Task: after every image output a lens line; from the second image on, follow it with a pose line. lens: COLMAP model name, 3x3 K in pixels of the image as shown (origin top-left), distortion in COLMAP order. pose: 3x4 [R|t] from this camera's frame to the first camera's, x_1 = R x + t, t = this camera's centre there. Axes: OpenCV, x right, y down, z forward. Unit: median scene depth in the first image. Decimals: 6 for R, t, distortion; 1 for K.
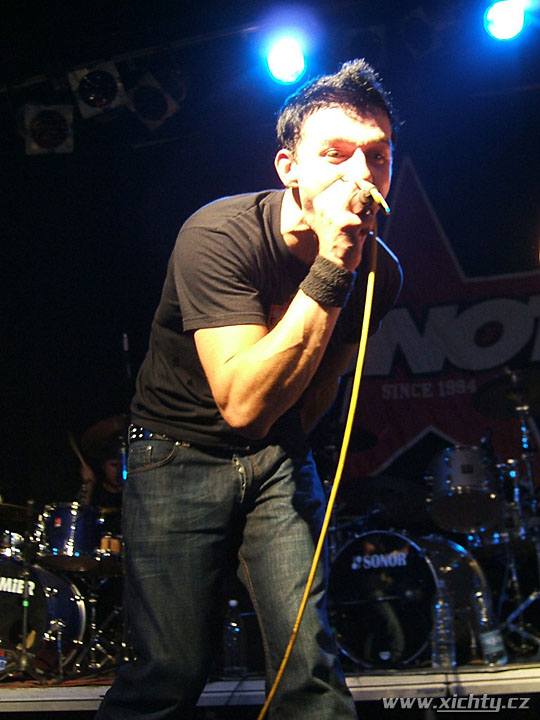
lens RADIAL K [[897.4, 0, 195.8], [0, 897.4, 380.8], [0, 0, 1]] dist [-0.029448, -0.054946]
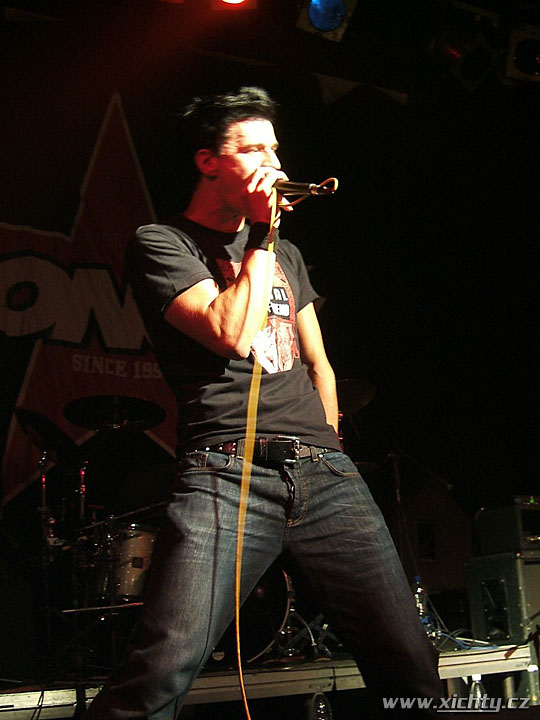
lens RADIAL K [[1224.4, 0, 270.0], [0, 1224.4, 360.0], [0, 0, 1]] dist [-0.052802, -0.128900]
pose [[0.697373, 0.153291, 0.700123, -0.478844], [-0.170520, 0.984296, -0.045660, 0.031846], [-0.696127, -0.087543, 0.712561, 0.044438]]
